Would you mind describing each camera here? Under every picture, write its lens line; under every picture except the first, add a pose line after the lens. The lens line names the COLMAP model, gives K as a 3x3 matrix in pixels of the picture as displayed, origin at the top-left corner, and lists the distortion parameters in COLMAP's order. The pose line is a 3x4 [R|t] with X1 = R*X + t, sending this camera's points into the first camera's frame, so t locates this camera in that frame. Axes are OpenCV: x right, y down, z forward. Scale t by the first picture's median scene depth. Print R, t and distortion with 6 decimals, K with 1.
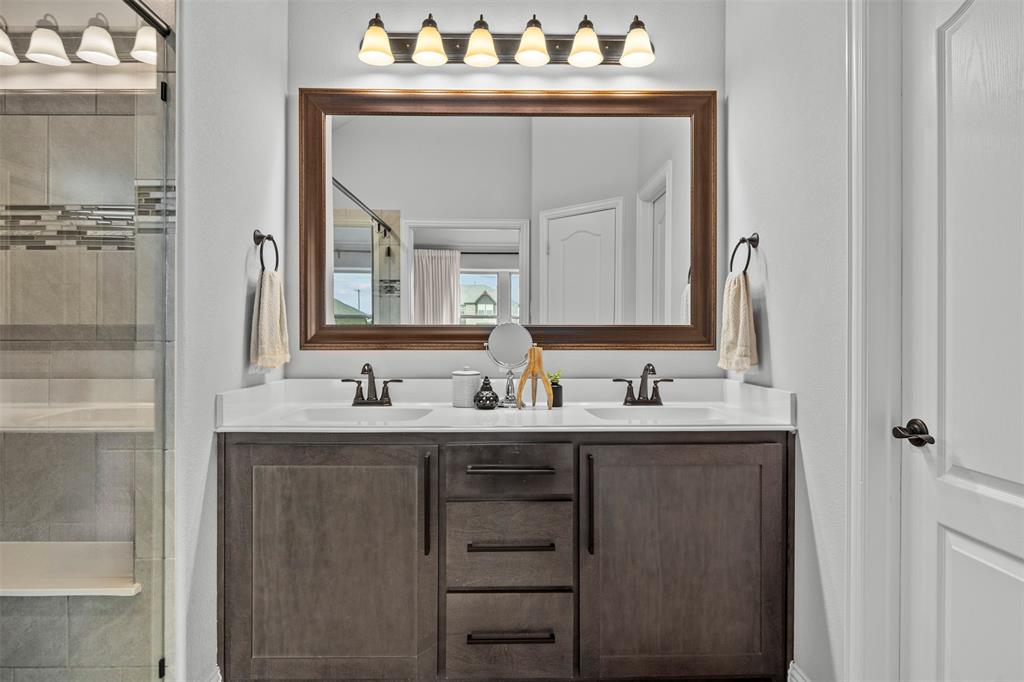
lens RADIAL K [[564.7, 0, 510.5], [0, 564.7, 338.6], [0, 0, 1]] dist [-0.008375, 0.001494]
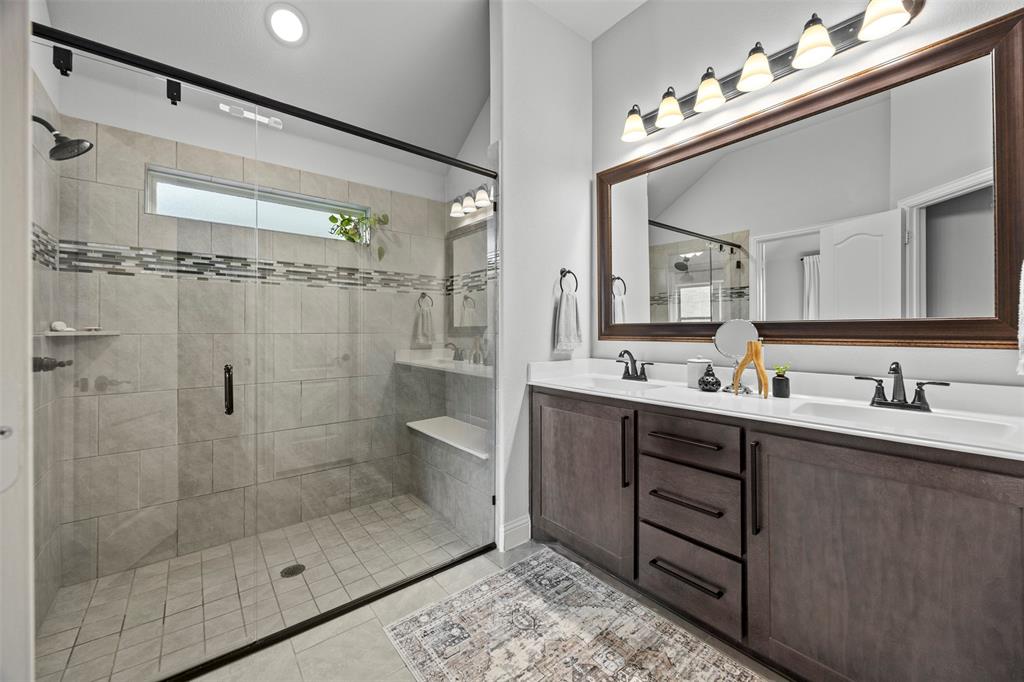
lens RADIAL K [[393.9, 0, 509.0], [0, 393.9, 333.6], [0, 0, 1]] dist [-0.001584, -0.000411]
pose [[0.616895, 0.004081, -0.787035, 0.356648], [-0.005441, 0.999985, 0.000921, 0.002452], [0.787027, 0.003714, 0.616908, 0.138778]]
